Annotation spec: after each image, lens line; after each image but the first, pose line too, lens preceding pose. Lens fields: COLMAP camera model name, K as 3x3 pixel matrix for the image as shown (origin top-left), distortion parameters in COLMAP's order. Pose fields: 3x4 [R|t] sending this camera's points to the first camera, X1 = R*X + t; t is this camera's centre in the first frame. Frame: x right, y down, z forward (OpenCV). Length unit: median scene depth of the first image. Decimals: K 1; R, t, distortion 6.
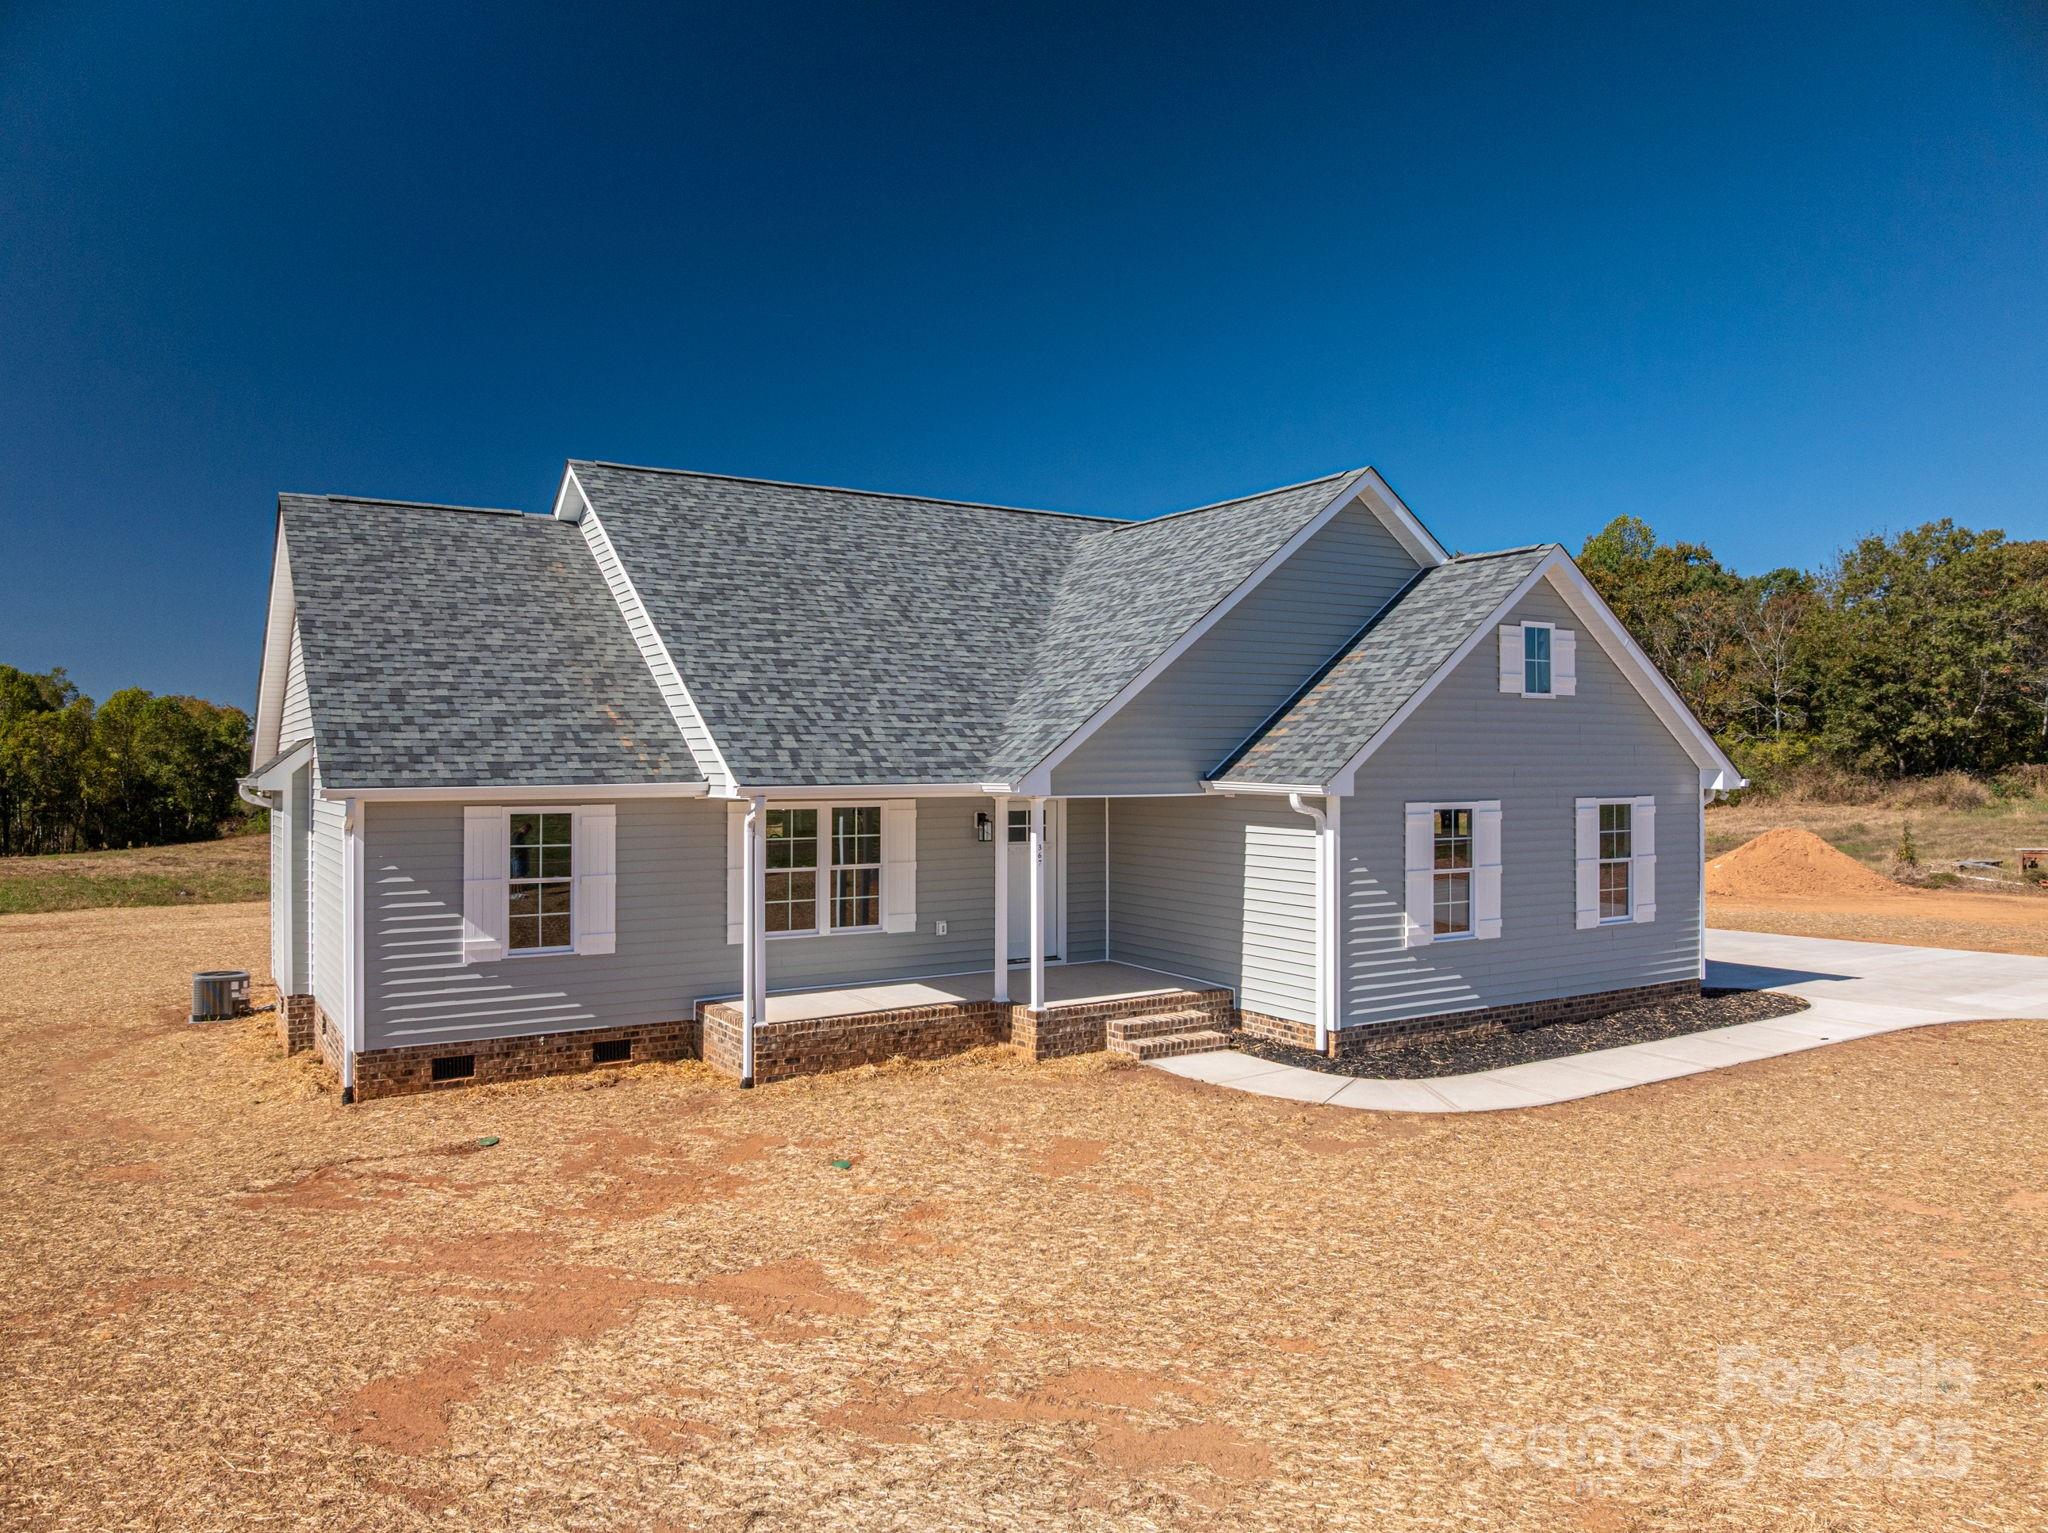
lens RADIAL K [[1466.4, 0, 1049.8], [0, 1466.4, 723.1], [0, 0, 1]] dist [-0.046481, 0.008898]
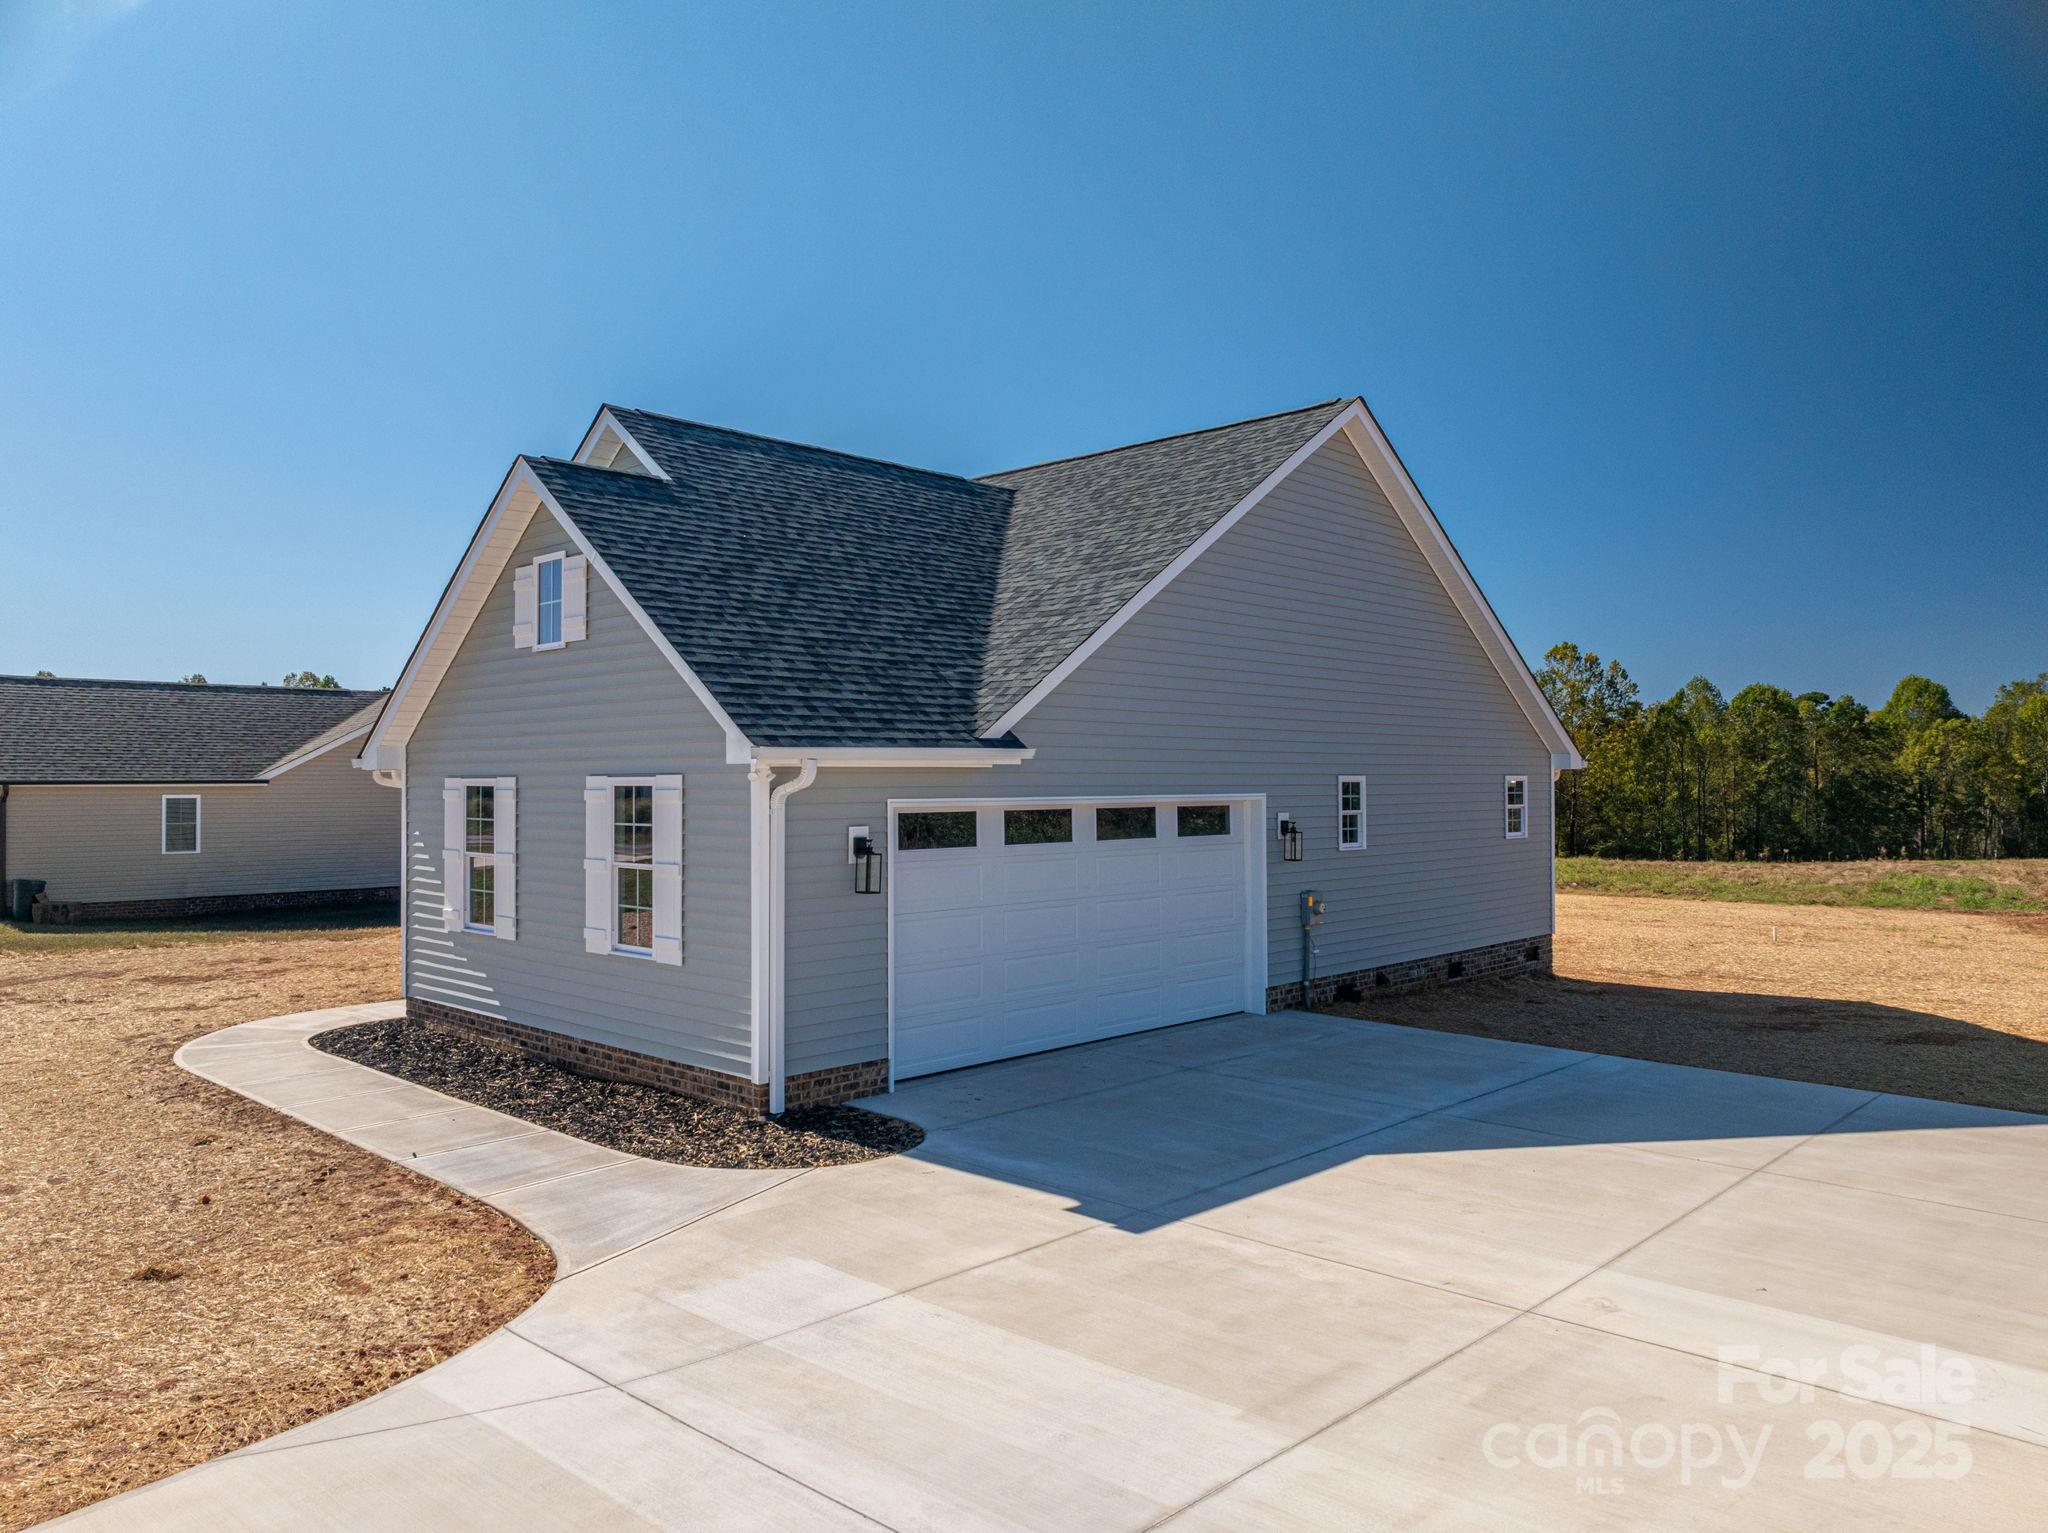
lens RADIAL K [[1466.4, 0, 1041.9], [0, 1466.4, 744.6], [0, 0, 1]] dist [-0.046481, 0.008898]
pose [[0.240670, -0.021503, -0.970369, 1.257194], [0.028974, 0.999468, -0.014962, 0.058500], [0.970174, -0.024515, 0.241165, 1.150180]]
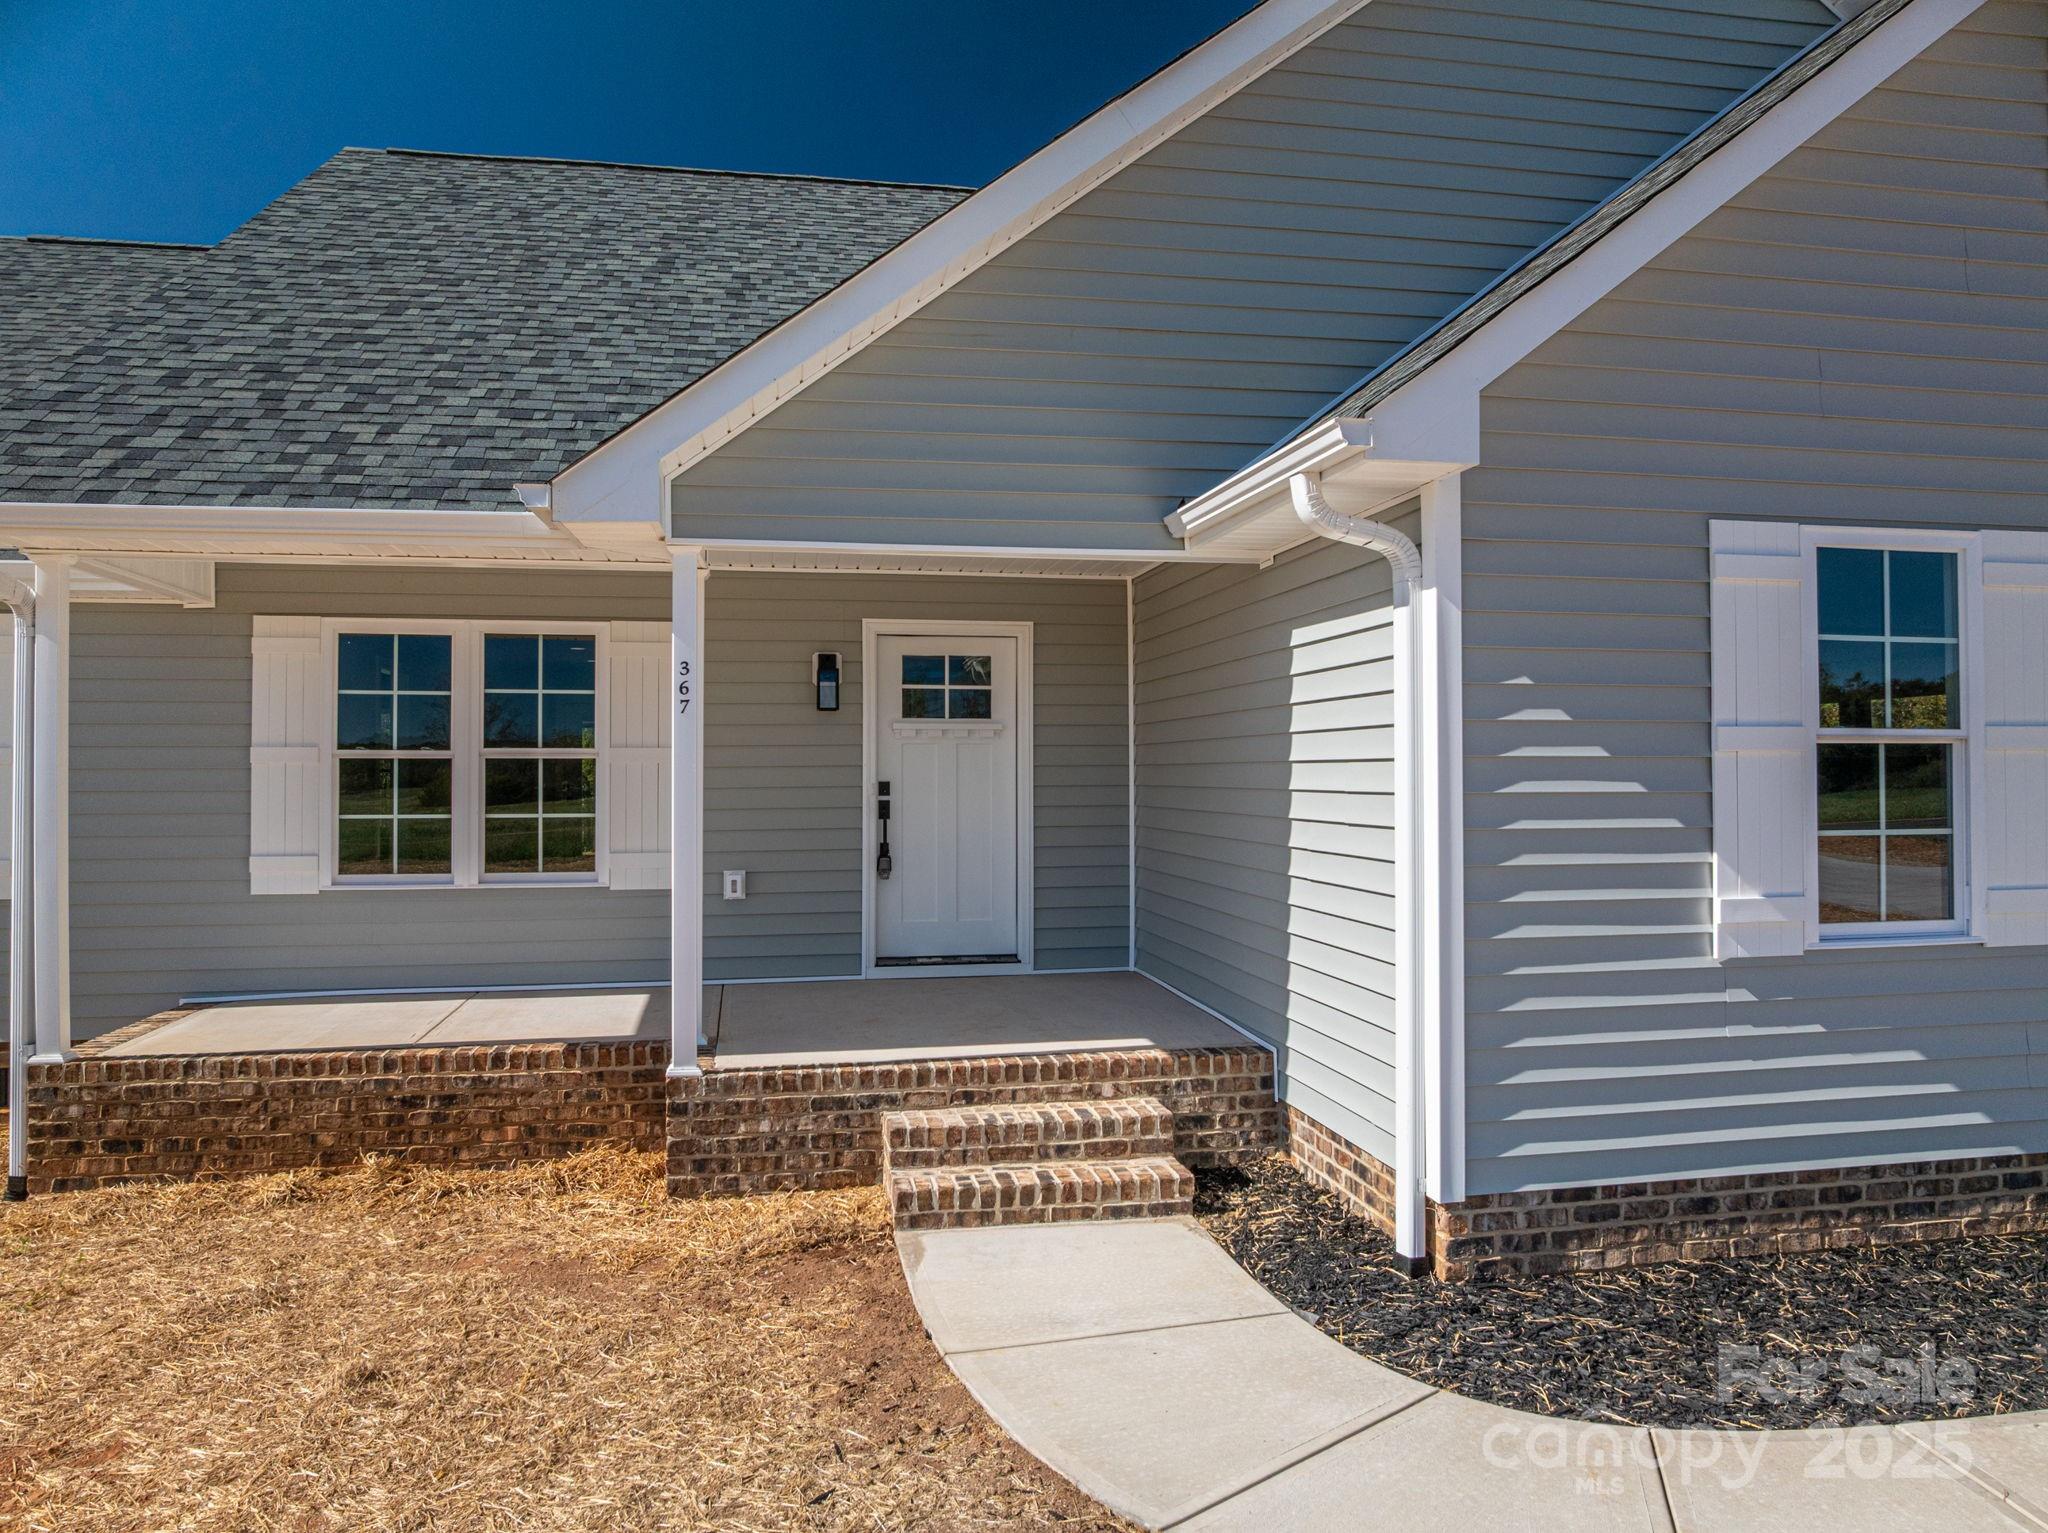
lens RADIAL K [[1466.4, 0, 1035.6], [0, 1466.4, 740.0], [0, 0, 1]] dist [-0.046481, 0.008898]
pose [[0.929629, -0.011722, -0.368310, 0.222258], [0.011770, 0.999928, -0.002117, 0.103293], [0.368308, -0.002367, 0.929701, 0.641078]]
